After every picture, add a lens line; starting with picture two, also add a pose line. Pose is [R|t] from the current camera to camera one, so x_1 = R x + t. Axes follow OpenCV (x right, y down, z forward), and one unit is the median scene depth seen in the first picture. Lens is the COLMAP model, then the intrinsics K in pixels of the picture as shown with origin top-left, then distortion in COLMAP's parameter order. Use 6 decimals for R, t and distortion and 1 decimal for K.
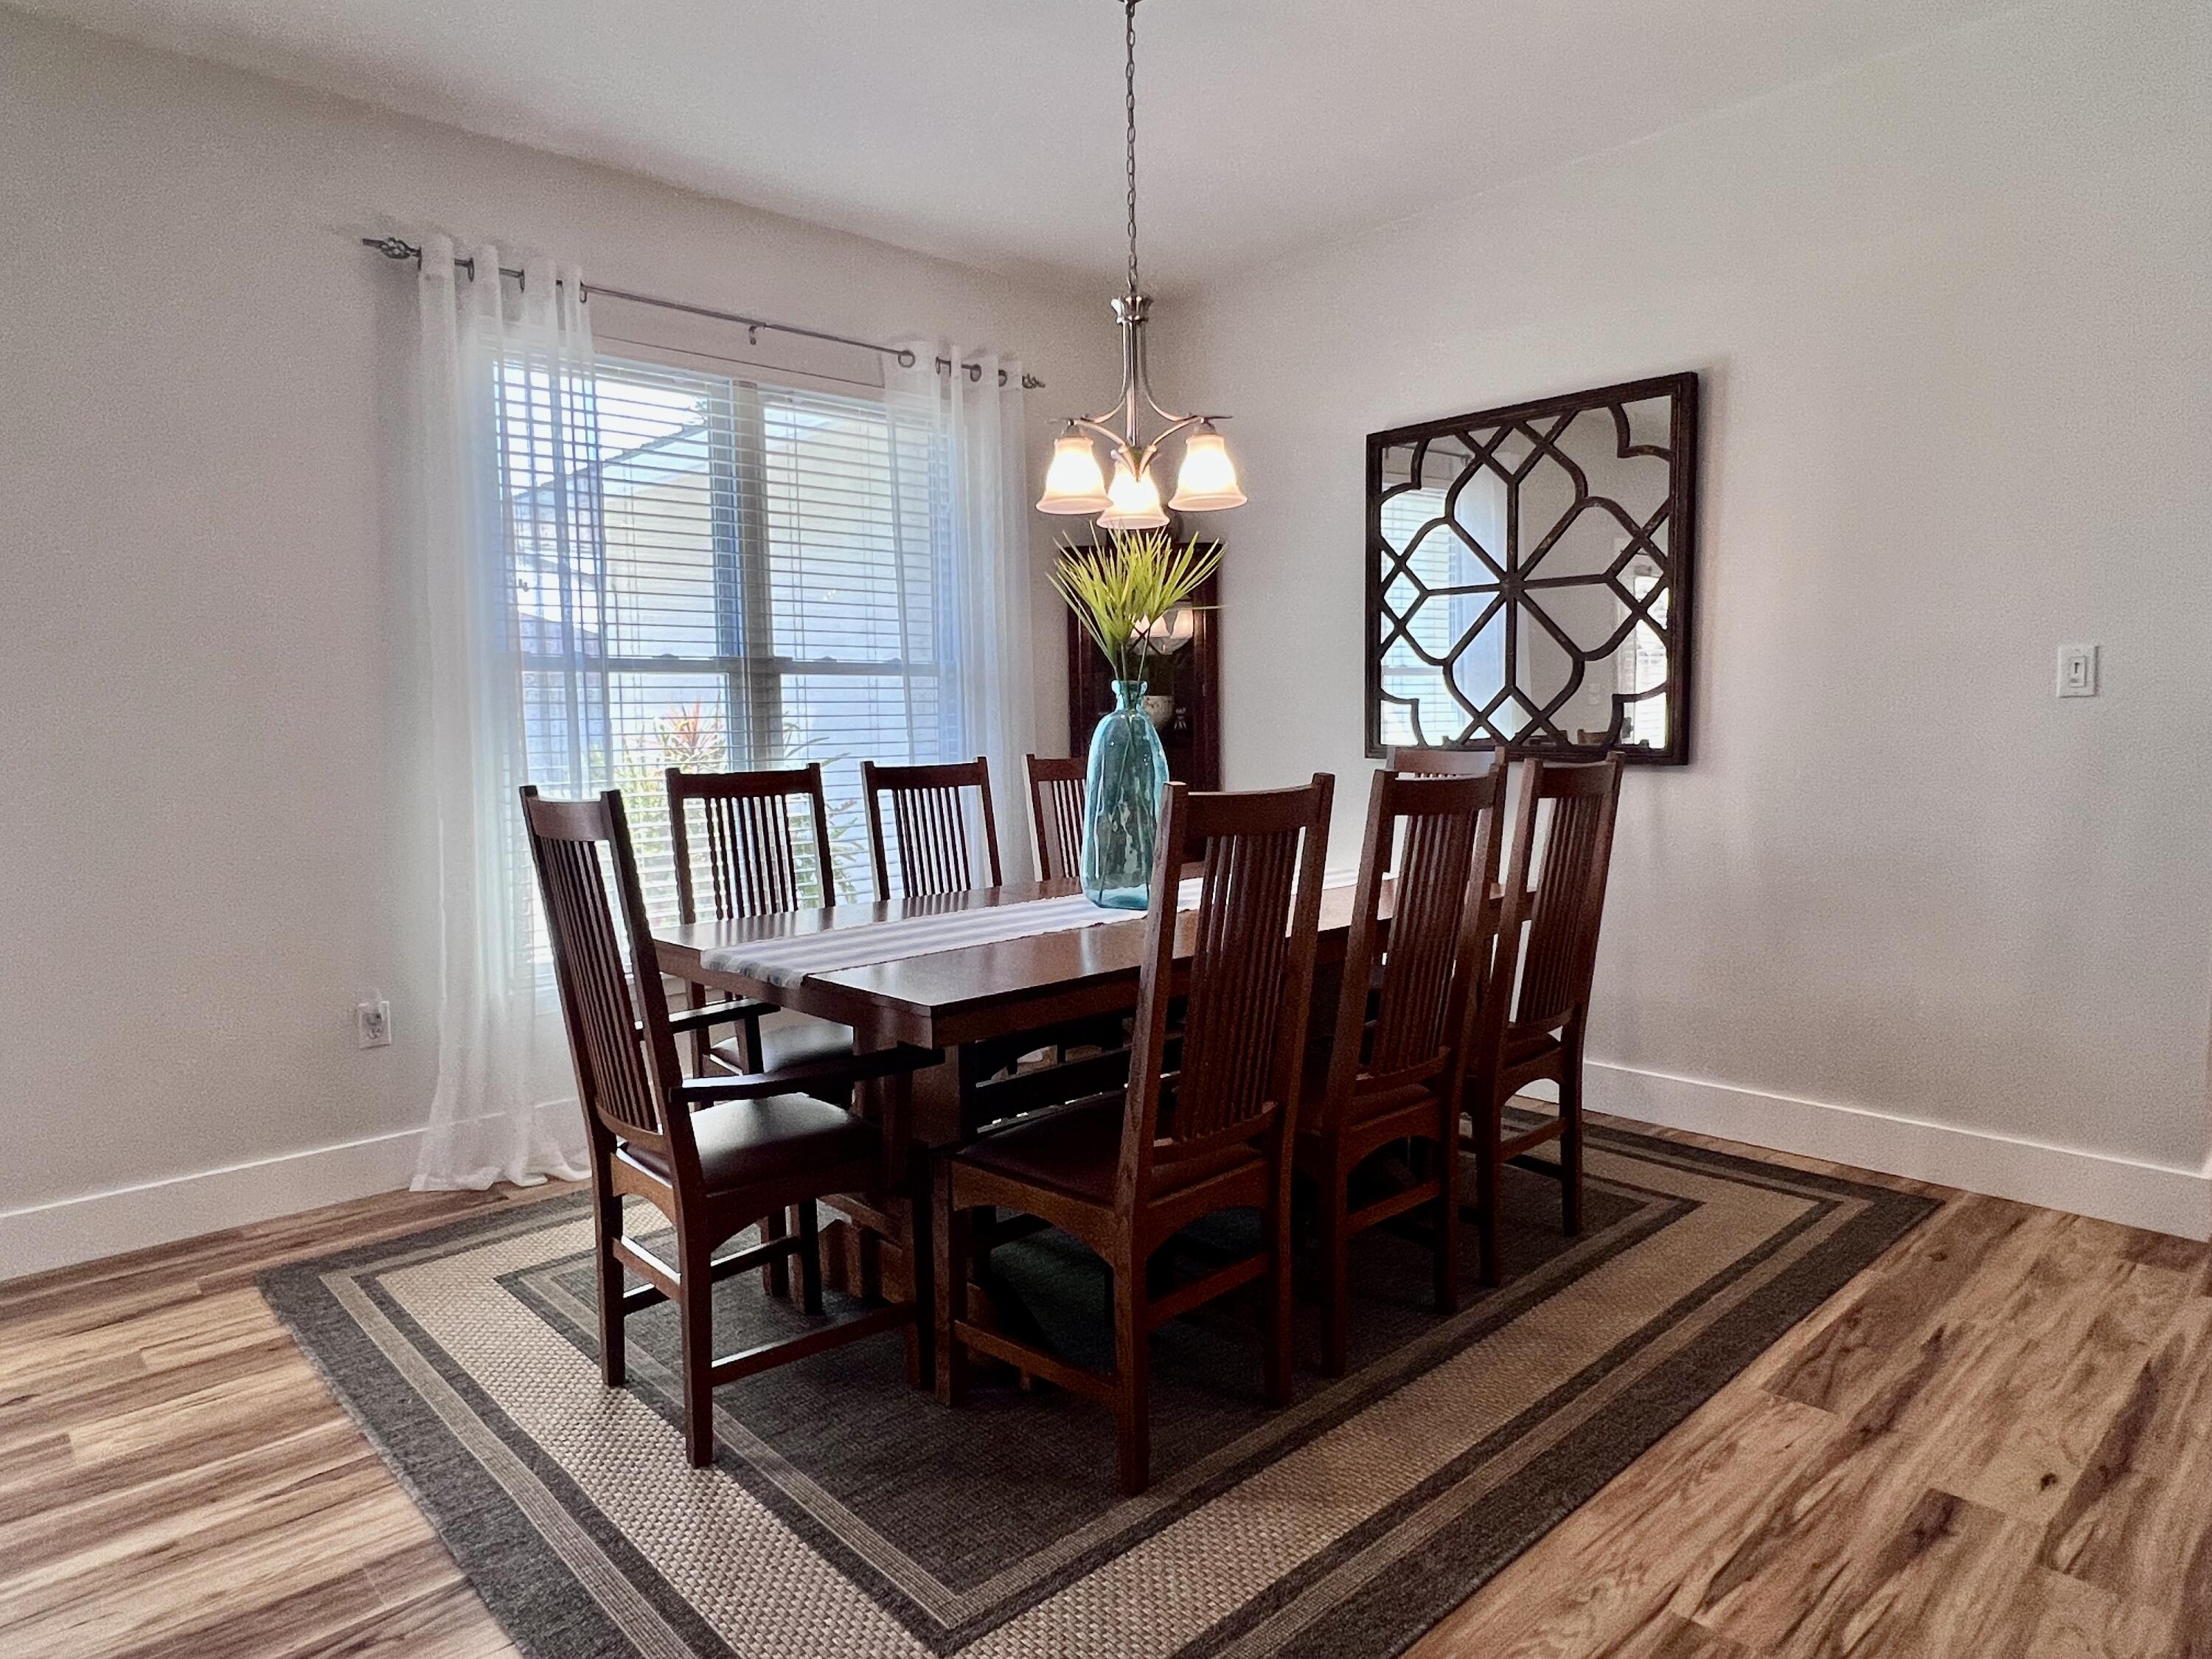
lens RADIAL K [[1330.9, 0, 1100.6], [0, 1330.9, 822.2], [0, 0, 1]] dist [-0.003704, -0.002421]
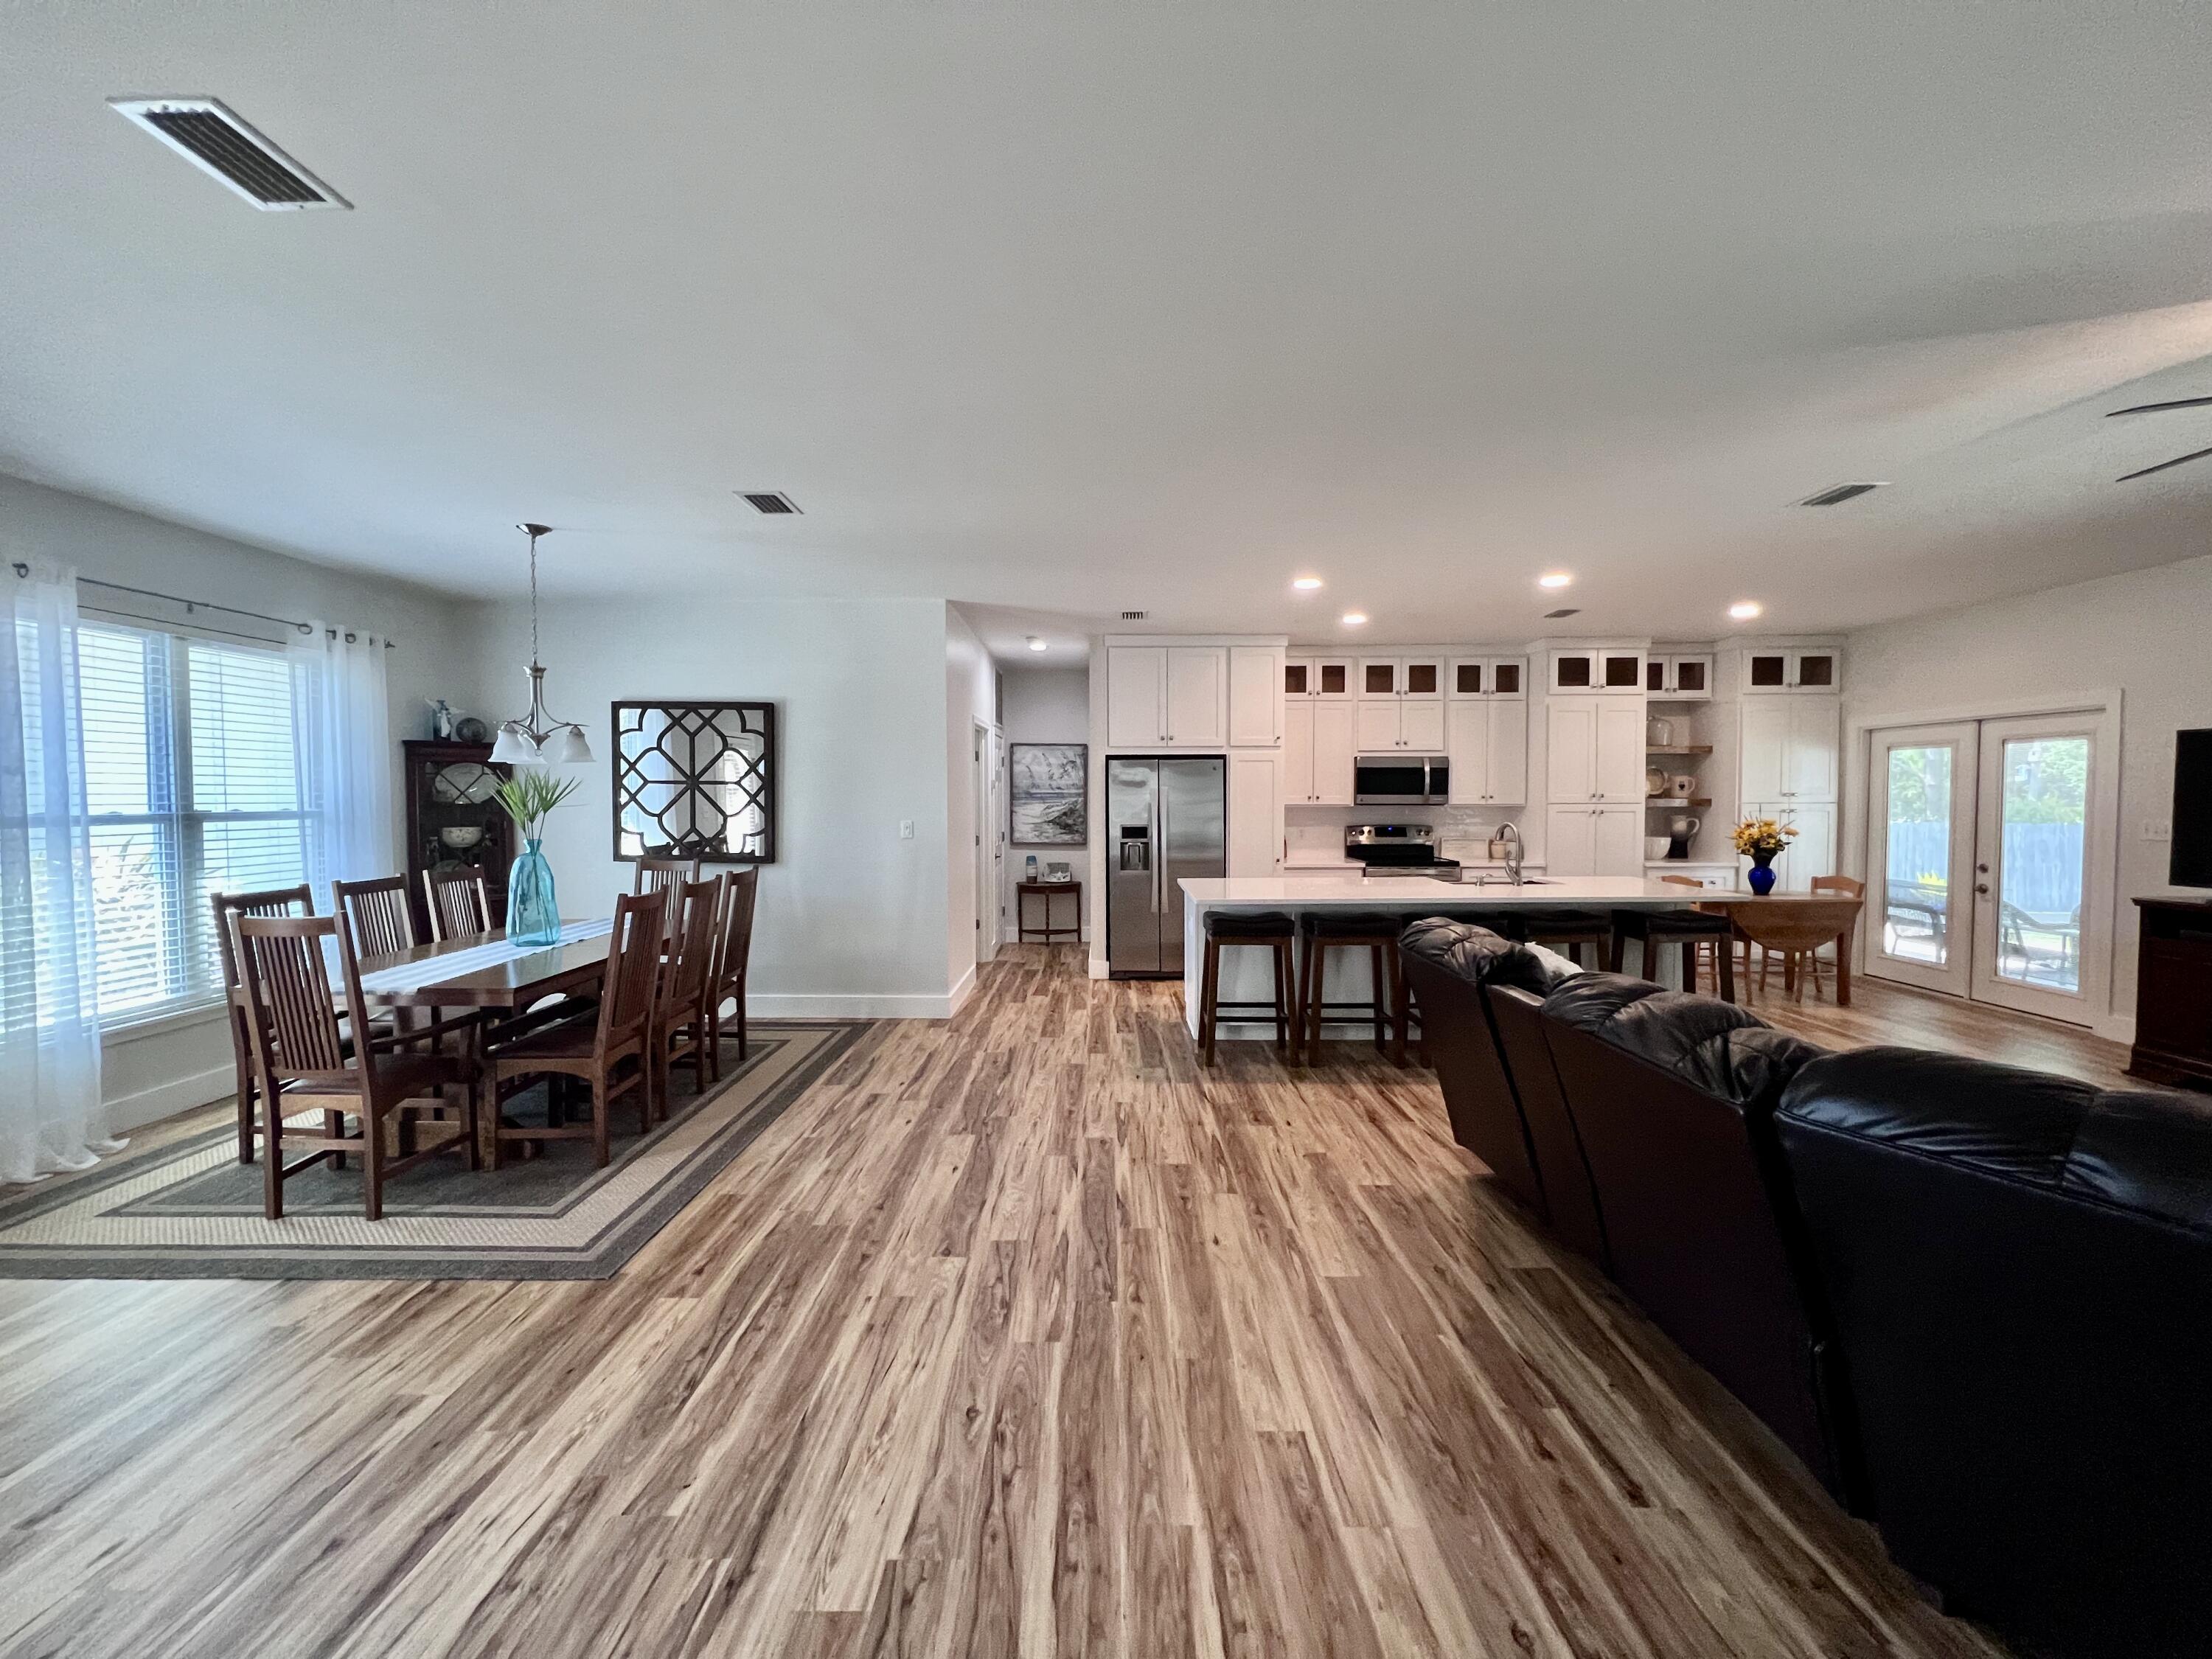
lens RADIAL K [[881.4, 0, 1100.1], [0, 881.4, 830.1], [0, 0, 1]] dist [-0.001351, 0.000009]
pose [[0.685630, -0.011031, 0.727866, -0.384247], [0.041827, 0.998830, -0.024263, -0.049579], [-0.726747, 0.047080, 0.685289, -0.635950]]
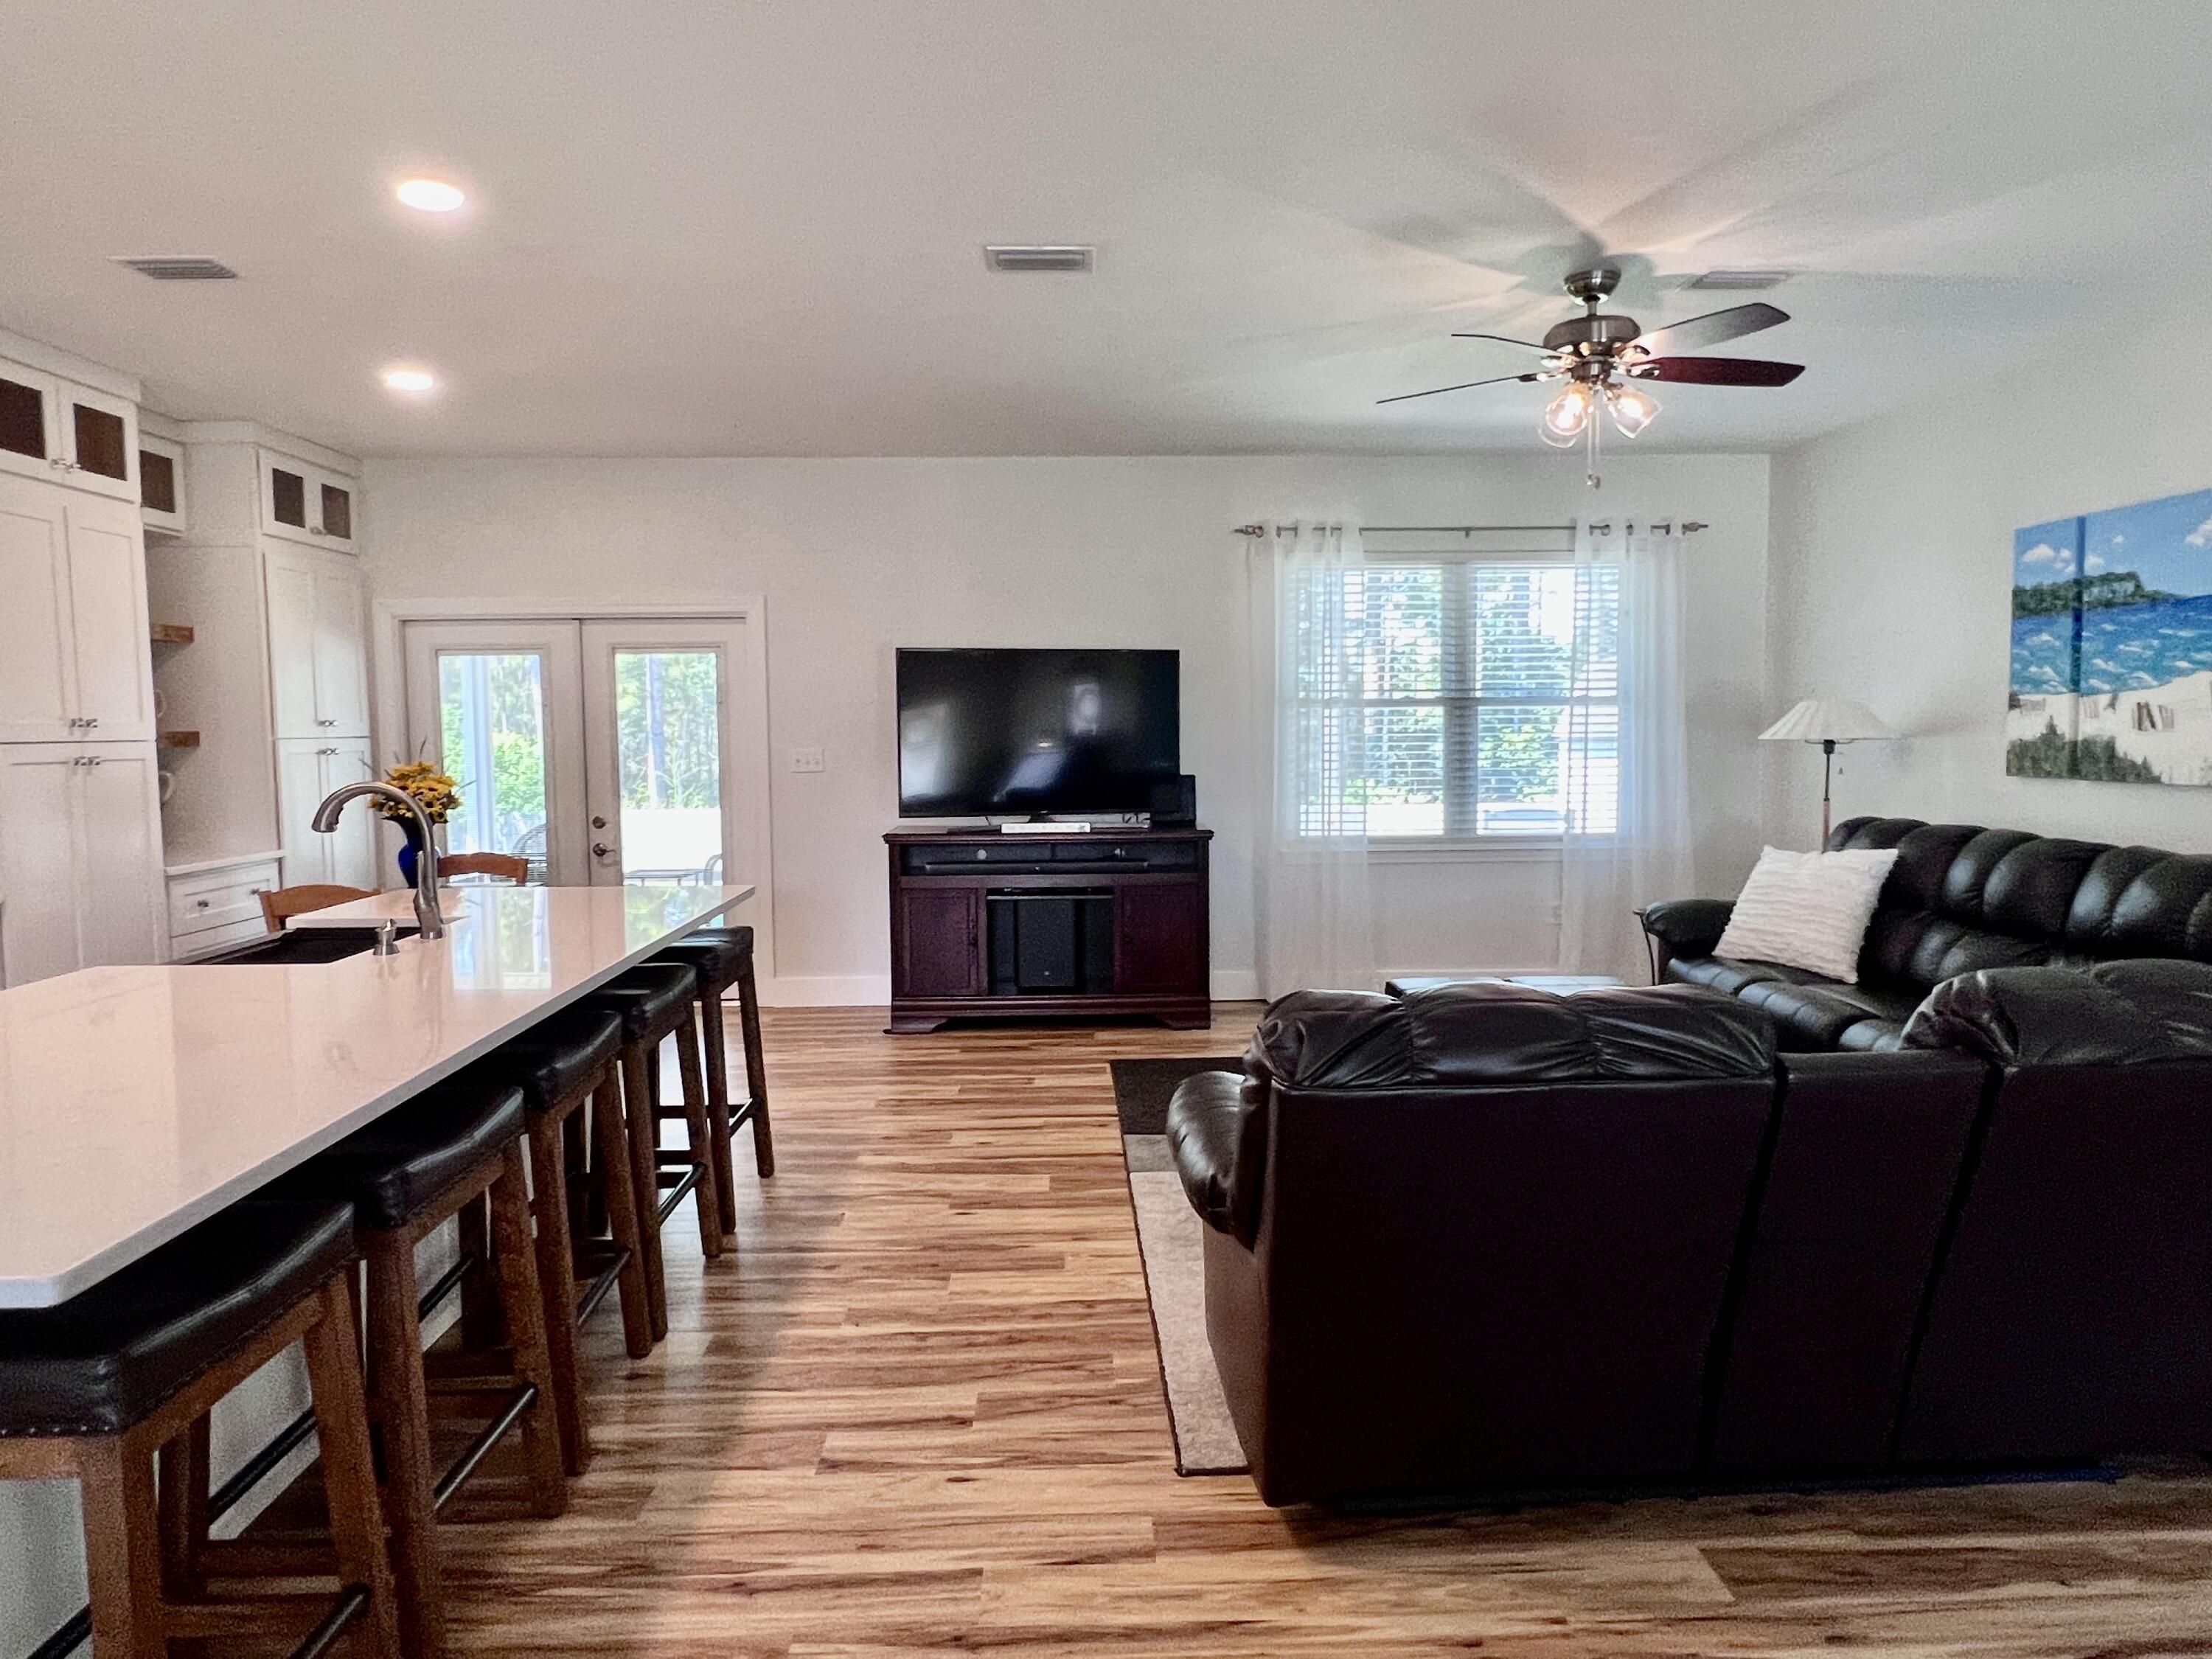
lens RADIAL K [[1330.9, 0, 1100.6], [0, 1330.9, 822.2], [0, 0, 1]] dist [-0.003704, -0.002421]
pose [[-0.754636, -0.020567, 0.655821, 0.380513], [0.071309, 0.991018, 0.113133, -0.121567], [-0.652257, 0.132140, -0.746391, 0.427598]]
